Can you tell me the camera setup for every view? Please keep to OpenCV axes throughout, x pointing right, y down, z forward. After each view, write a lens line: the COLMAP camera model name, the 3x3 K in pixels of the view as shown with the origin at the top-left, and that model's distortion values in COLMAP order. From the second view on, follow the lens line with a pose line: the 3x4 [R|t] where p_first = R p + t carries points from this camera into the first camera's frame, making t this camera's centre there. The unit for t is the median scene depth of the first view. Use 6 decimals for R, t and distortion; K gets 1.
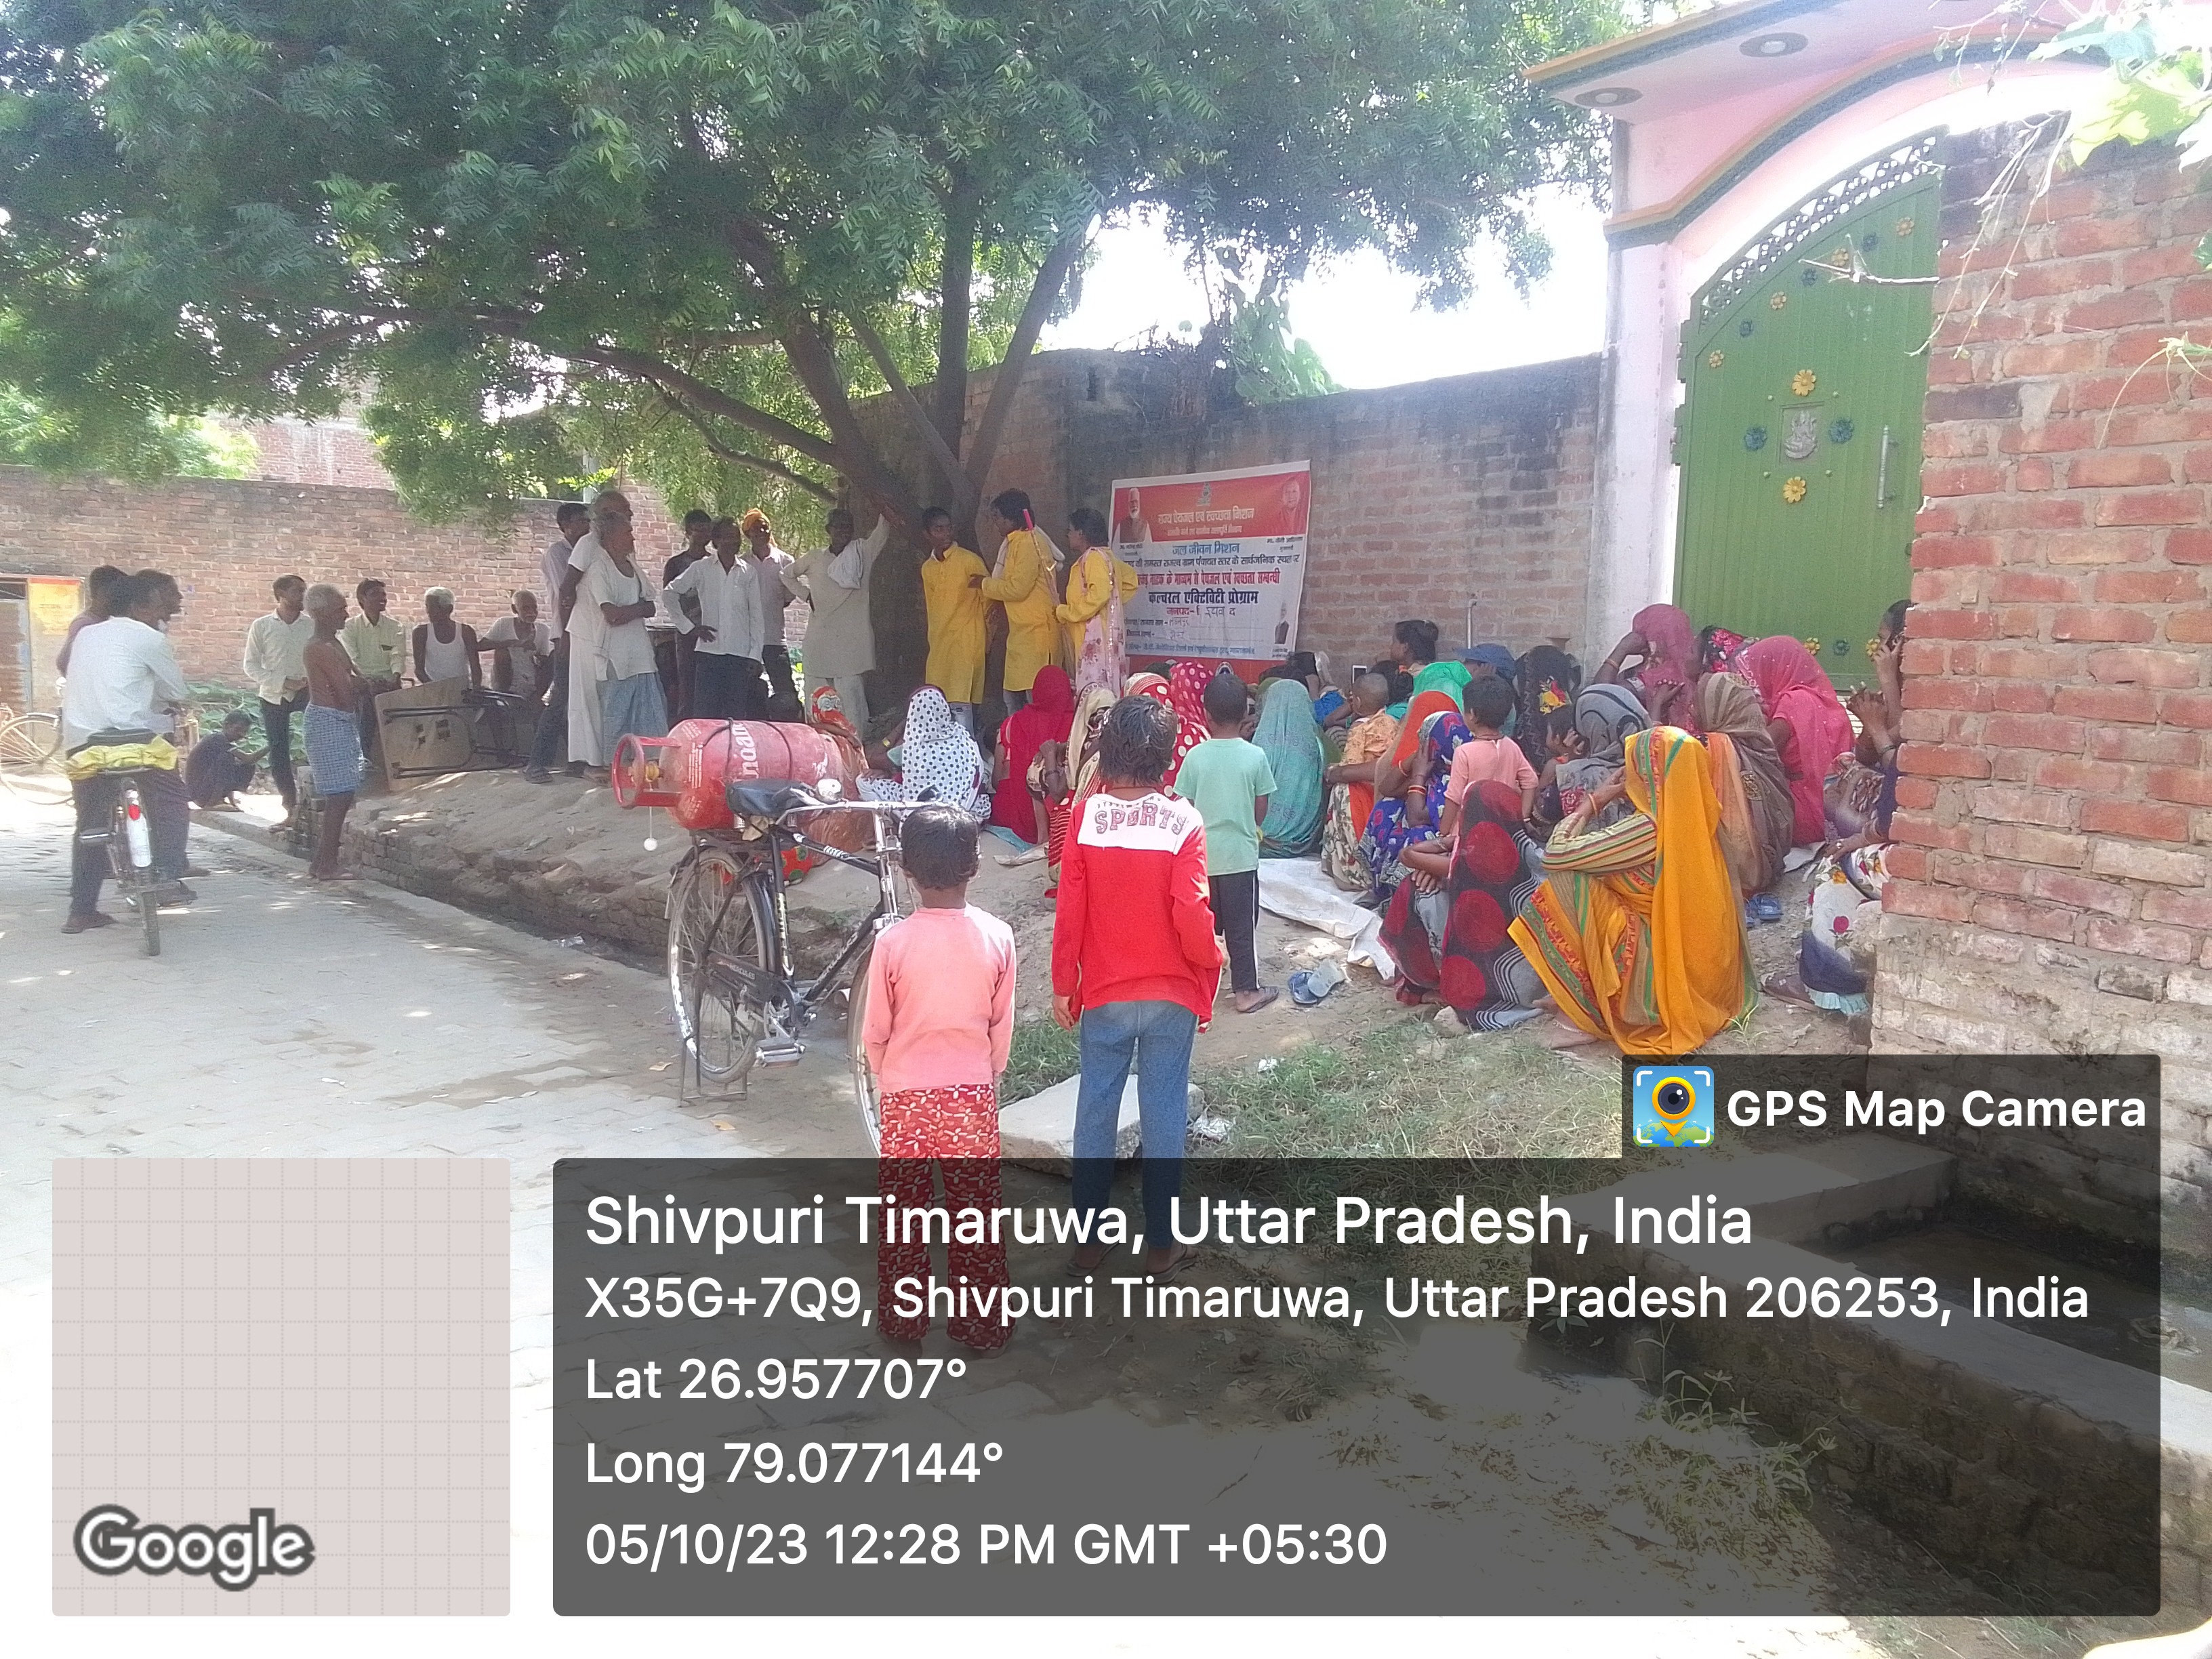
lens RADIAL K [[1660.1, 0, 1170.1], [0, 1660.1, 952.8], [0, 0, 1]] dist [0.055570, -0.083329]
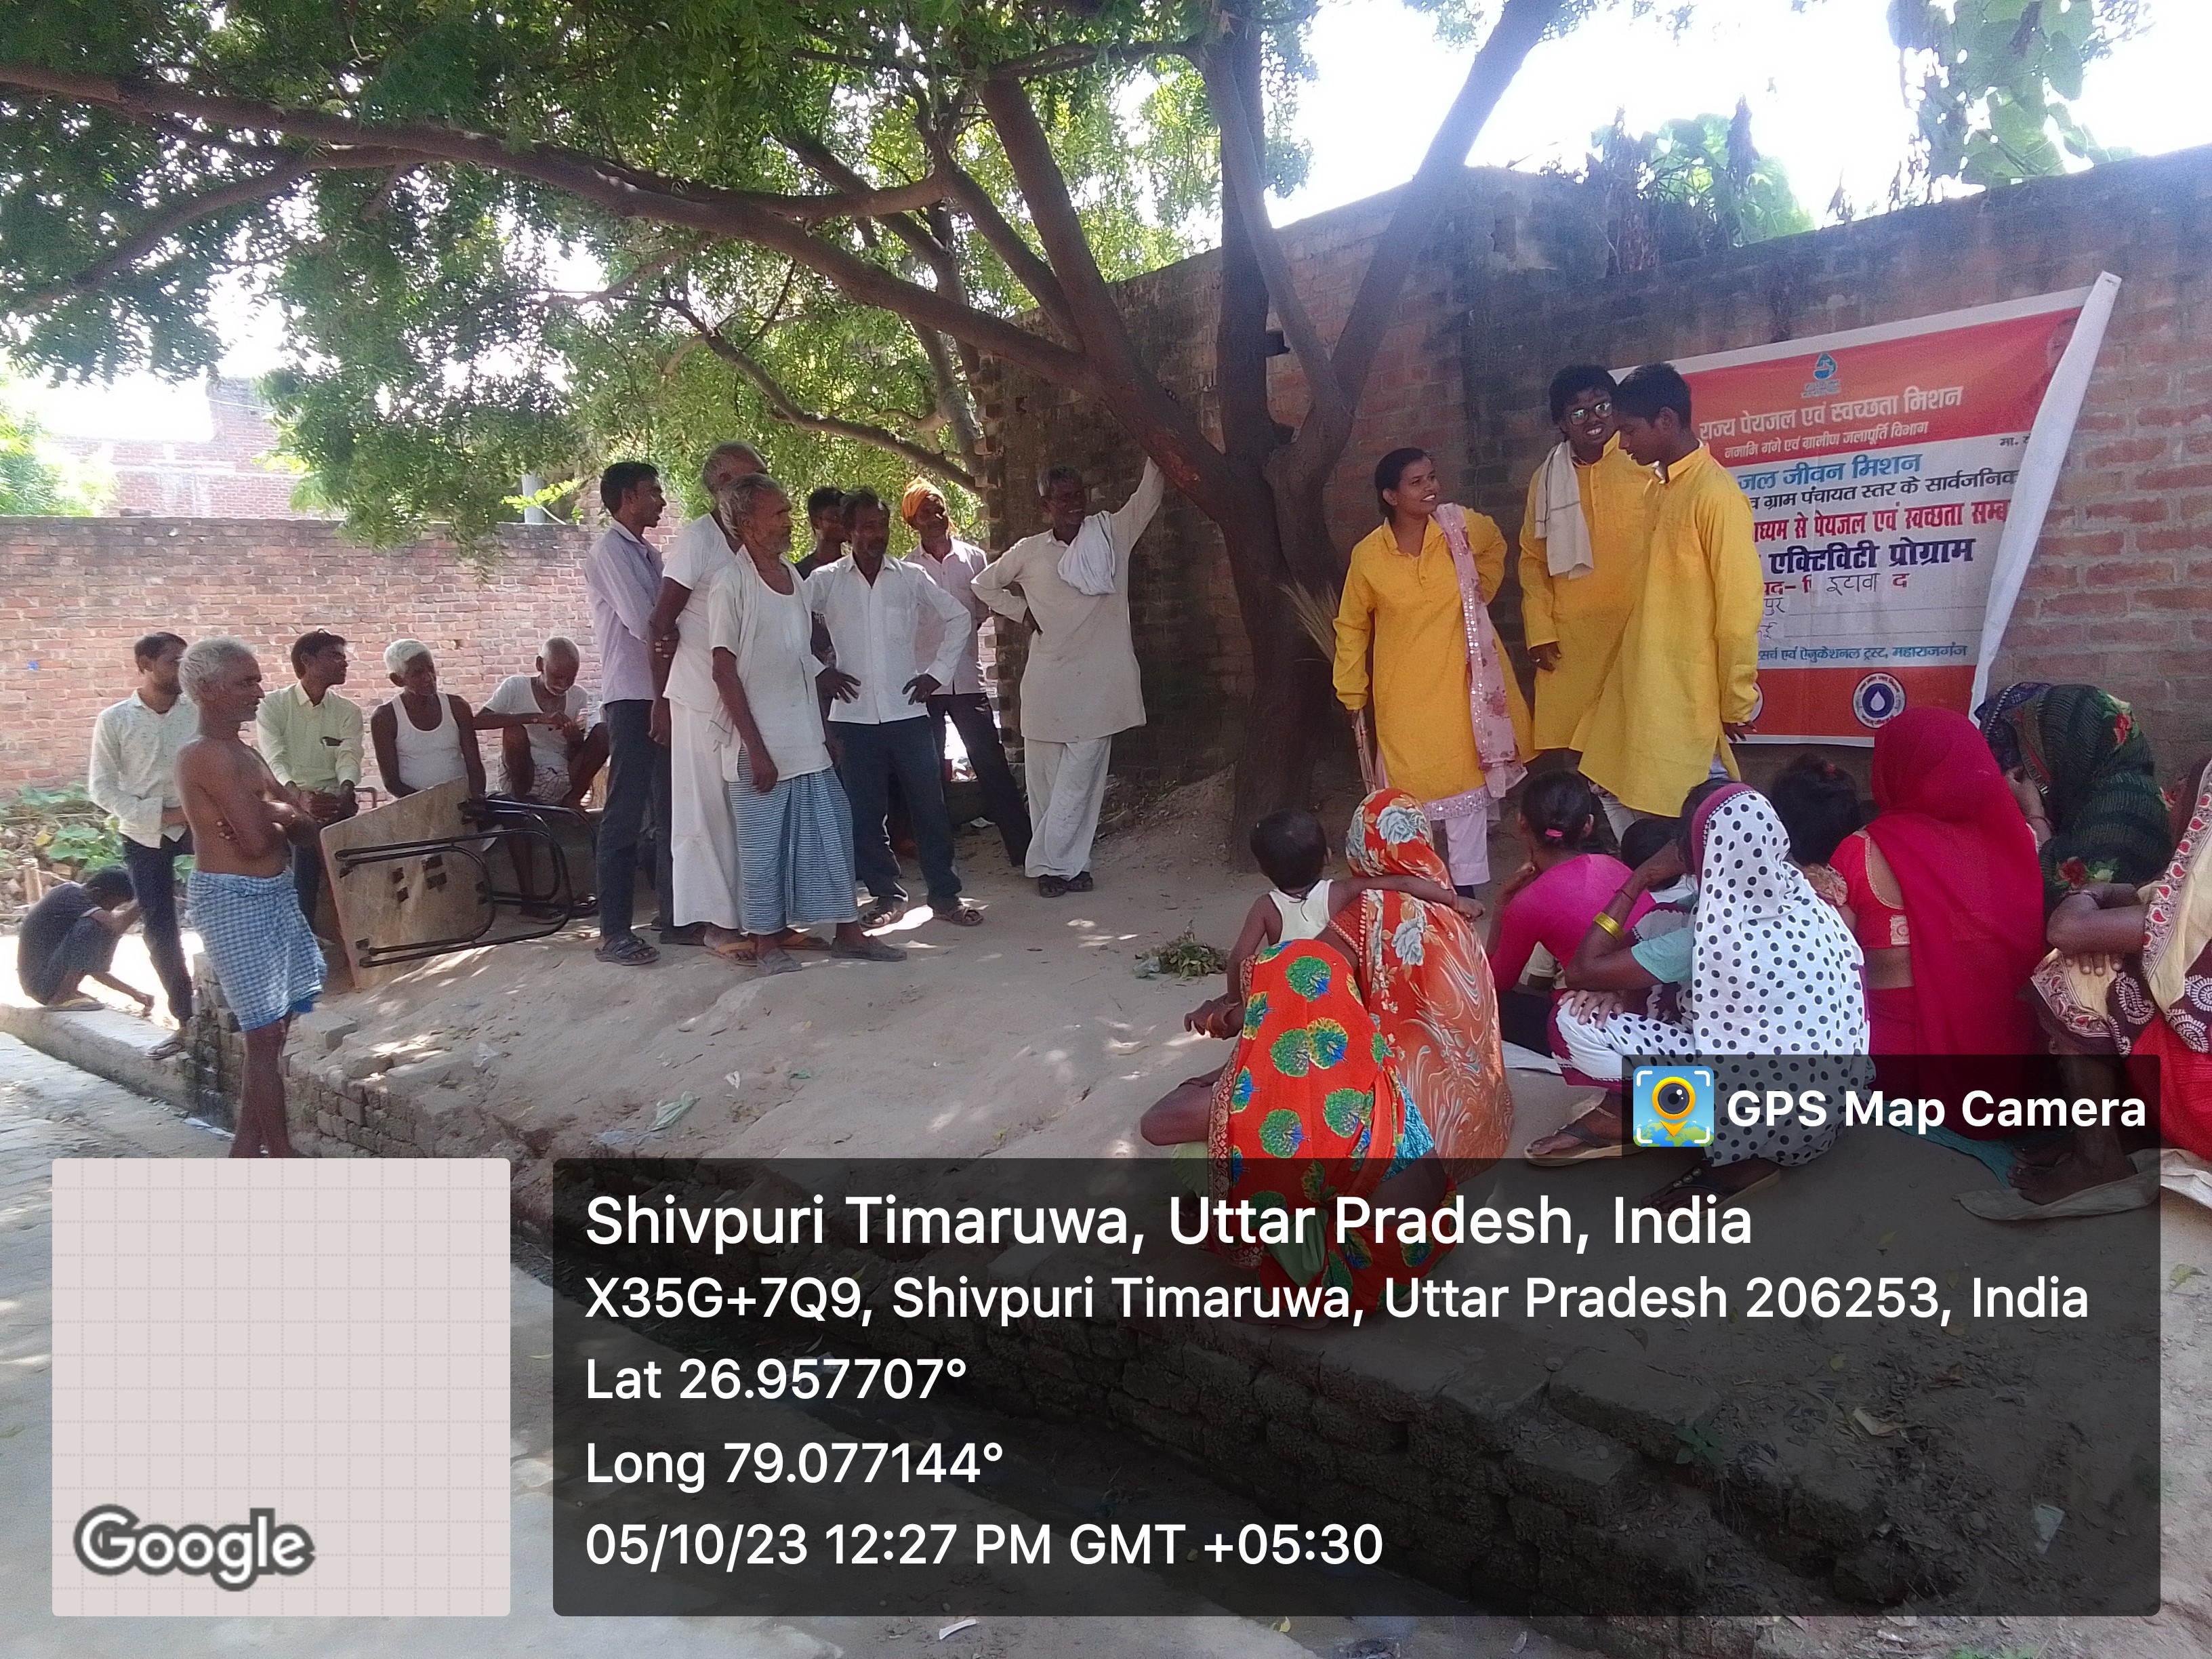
lens RADIAL K [[1660.1, 0, 1170.1], [0, 1660.1, 952.8], [0, 0, 1]] dist [0.055570, -0.083329]
pose [[0.996508, -0.071616, 0.042920, -0.232510], [0.071856, 0.997407, -0.004086, -0.096909], [-0.042516, 0.007156, 0.999070, 0.454393]]
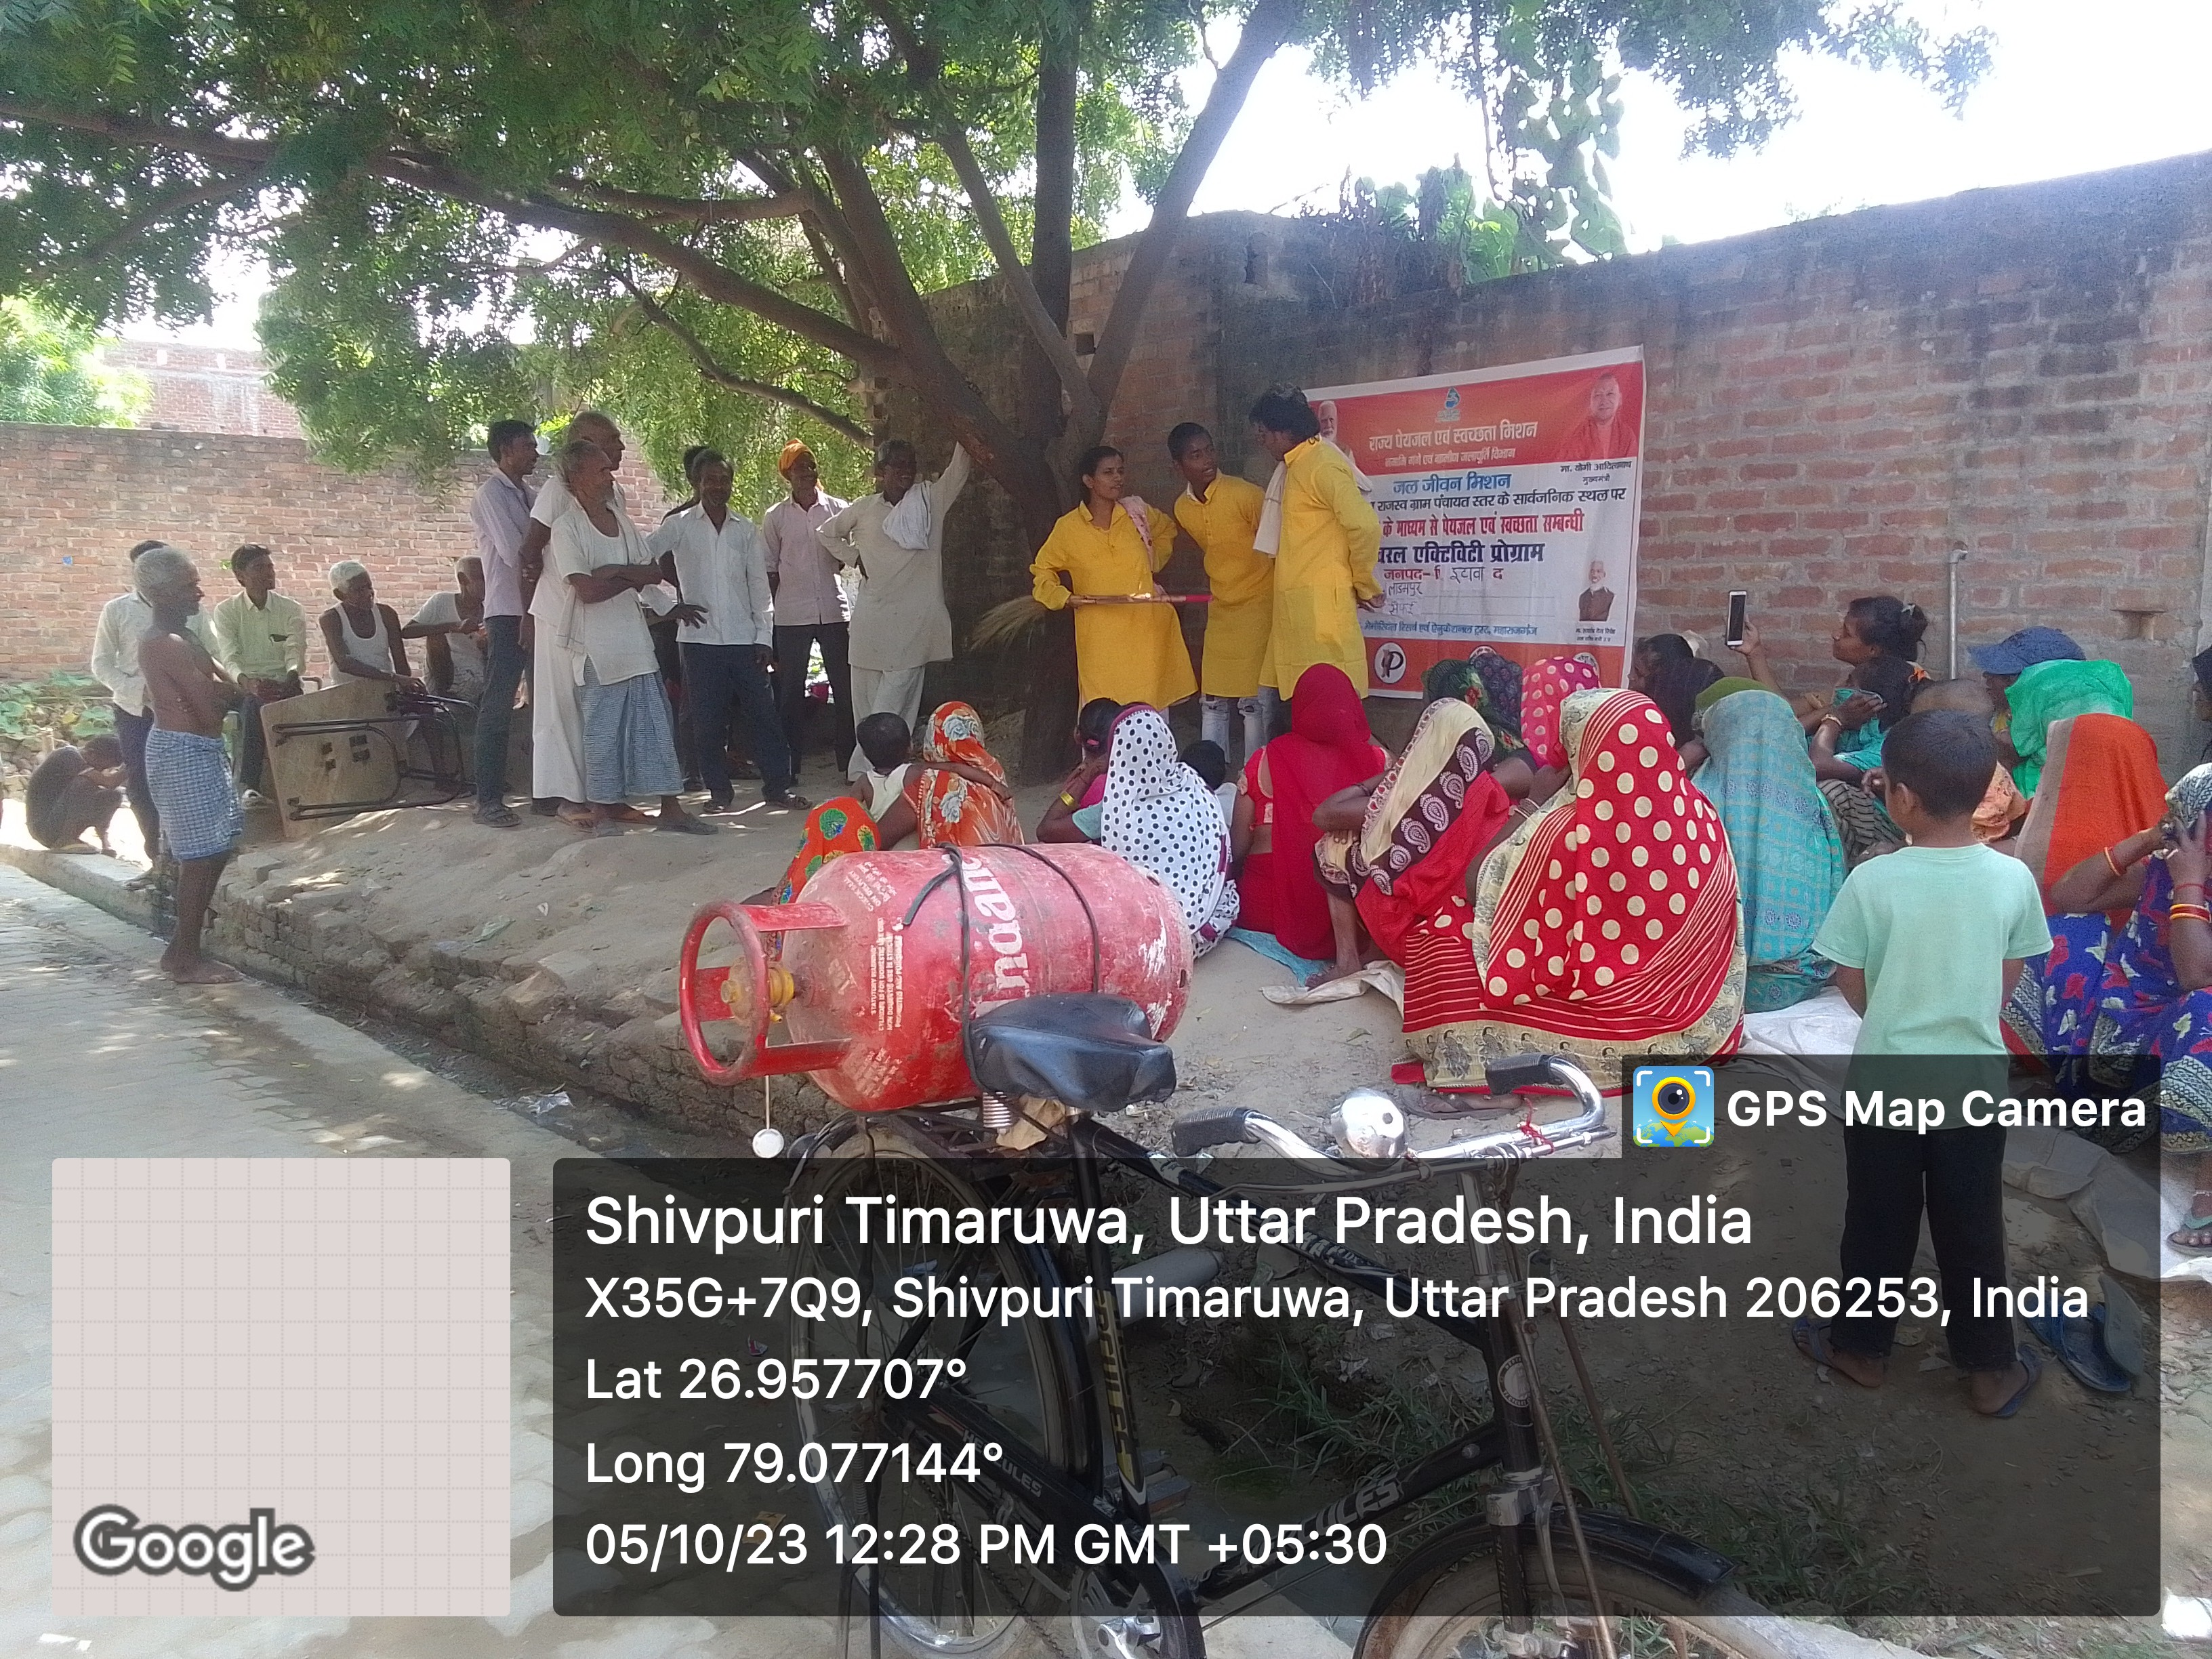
lens RADIAL K [[1660.1, 0, 1170.1], [0, 1660.1, 952.8], [0, 0, 1]] dist [0.055570, -0.083329]
pose [[0.999633, -0.015643, 0.022118, -0.114649], [0.015162, 0.999648, 0.021765, -0.063807], [-0.022451, -0.021421, 0.999518, 0.302028]]
